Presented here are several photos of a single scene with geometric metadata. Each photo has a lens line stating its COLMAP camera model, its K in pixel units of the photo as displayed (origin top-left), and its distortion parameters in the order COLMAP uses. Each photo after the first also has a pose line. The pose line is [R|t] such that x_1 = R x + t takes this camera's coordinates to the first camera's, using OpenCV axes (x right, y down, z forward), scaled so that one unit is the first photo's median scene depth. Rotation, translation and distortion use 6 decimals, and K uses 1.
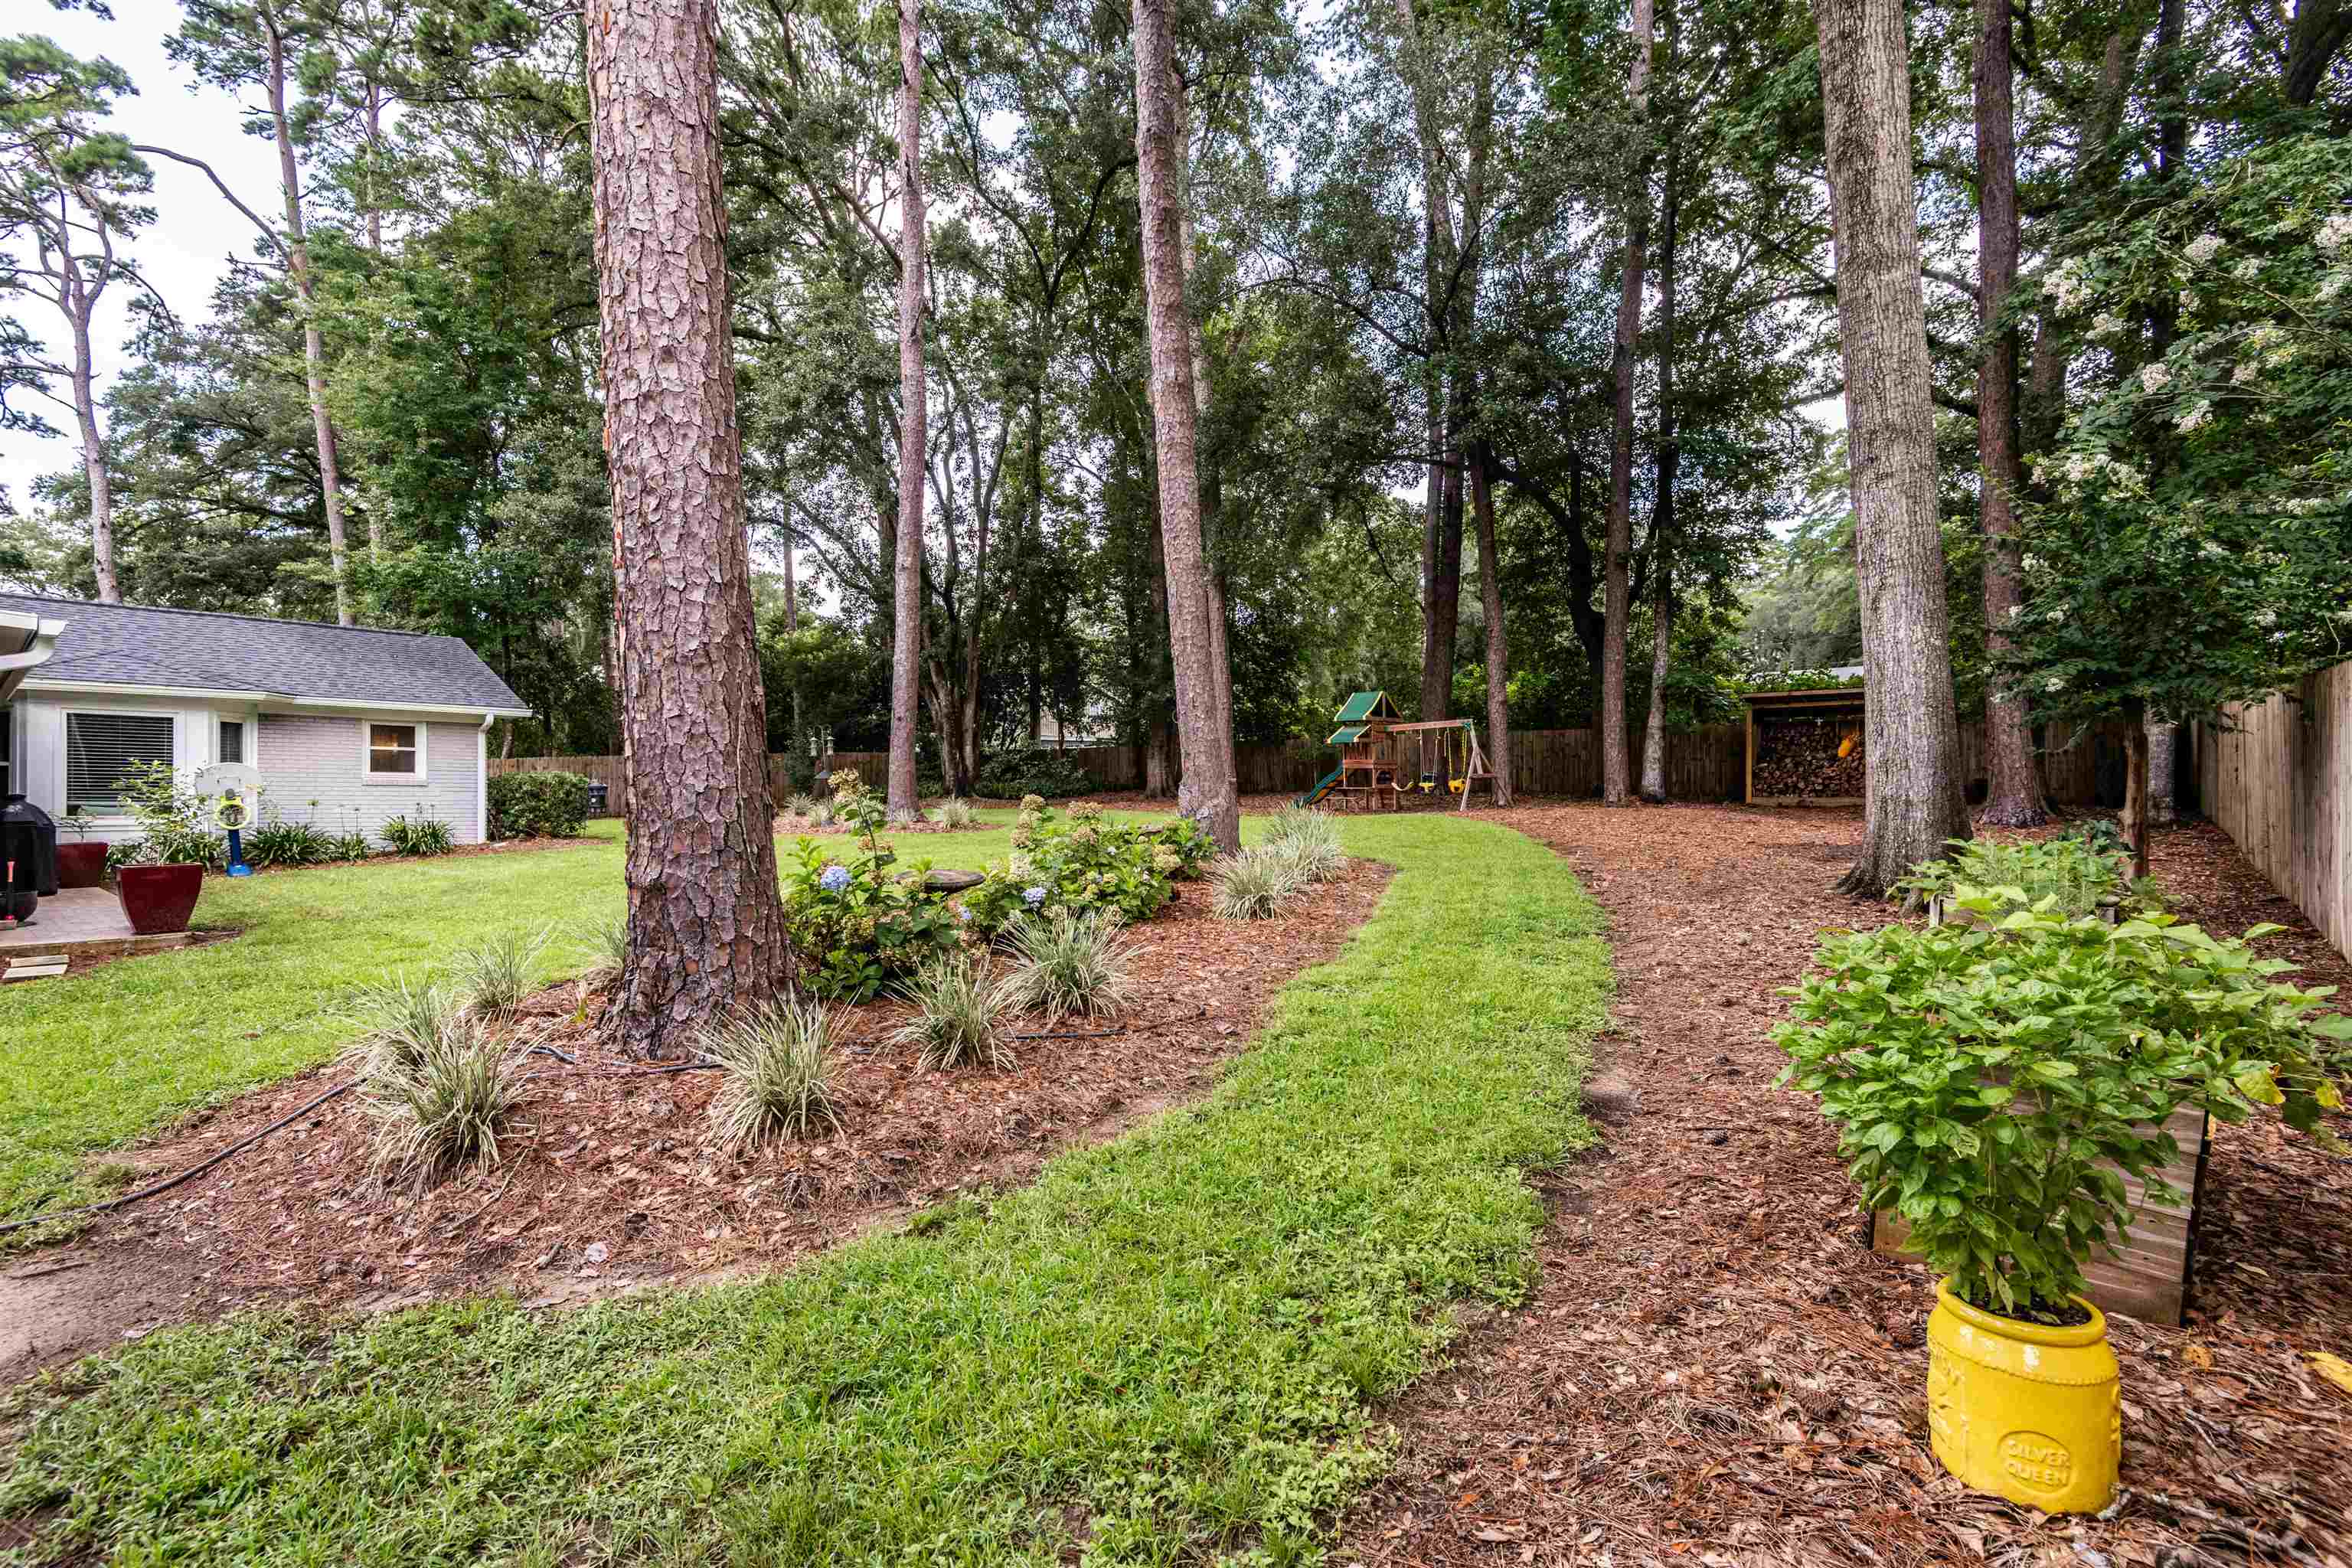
lens RADIAL K [[1065.8, 0, 1176.7], [0, 1065.8, 799.8], [0, 0, 1]] dist [-0.002504, 0.002128]
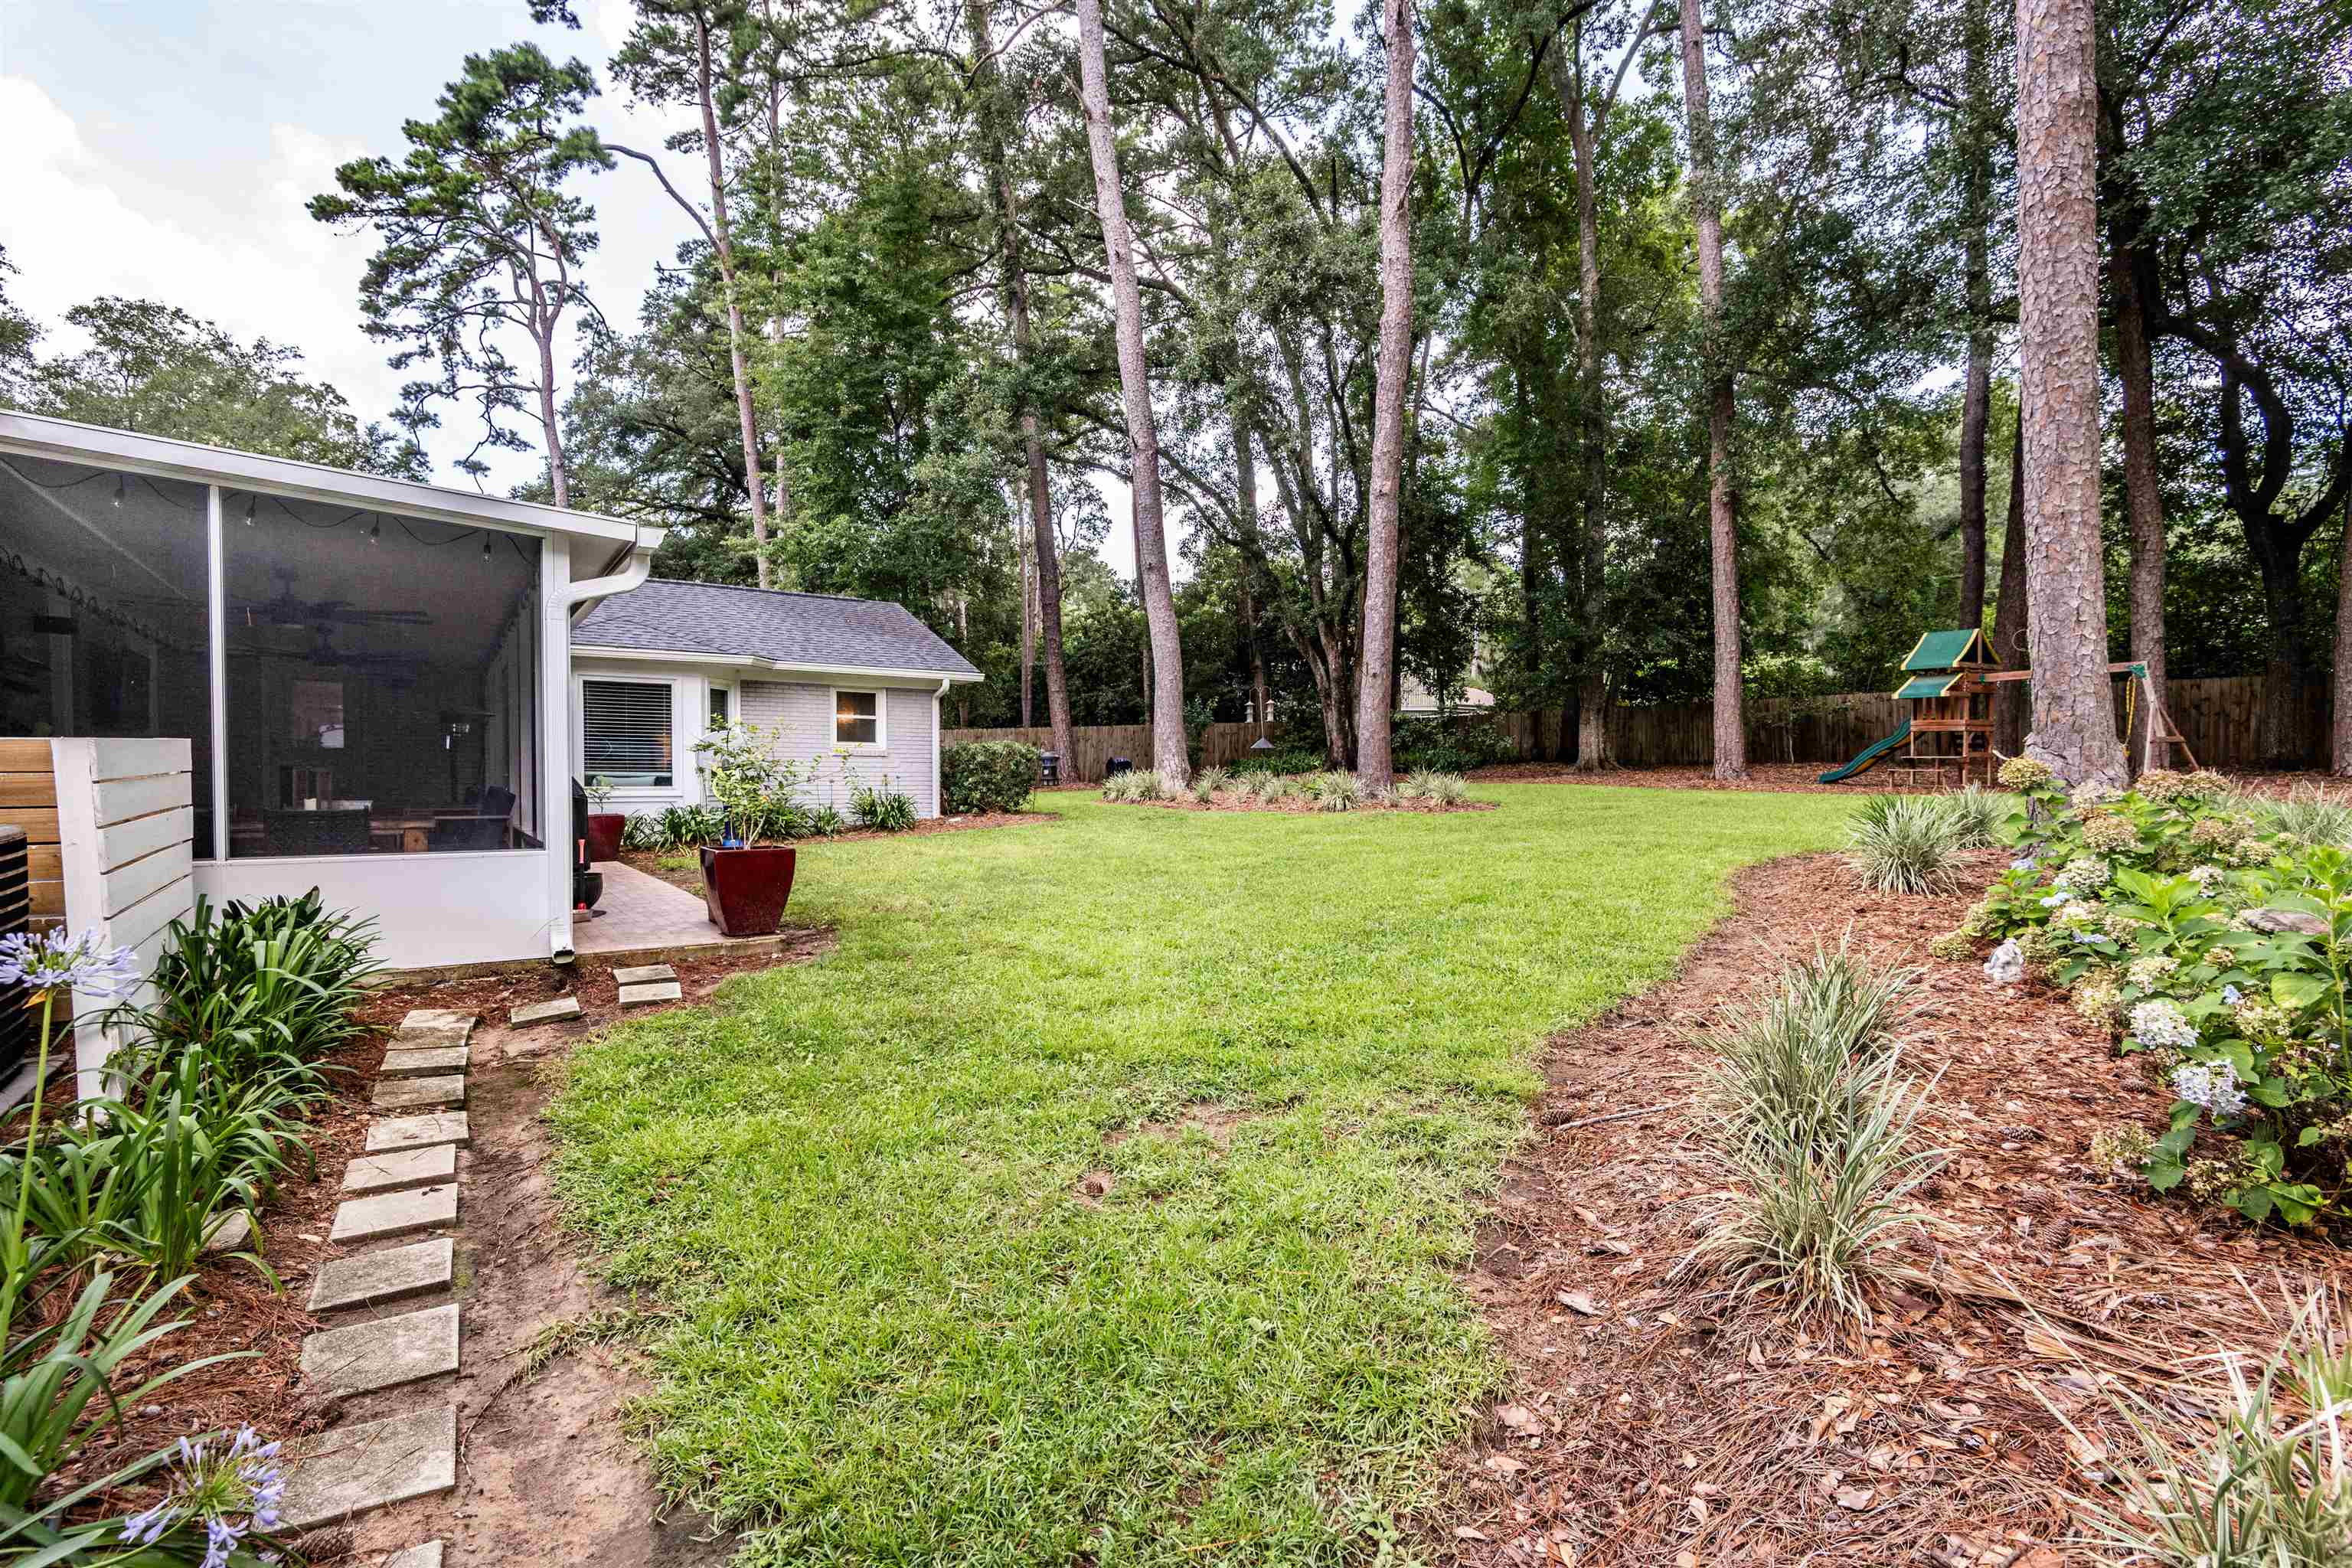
lens RADIAL K [[1053.1, 0, 1162.0], [0, 1053.1, 801.4], [0, 0, 1]] dist [0.000316, -0.000258]
pose [[0.968055, 0.006407, -0.250655, -0.138780], [-0.000364, 0.999708, 0.024149, 0.002166], [0.250737, -0.023286, 0.967775, 0.096855]]
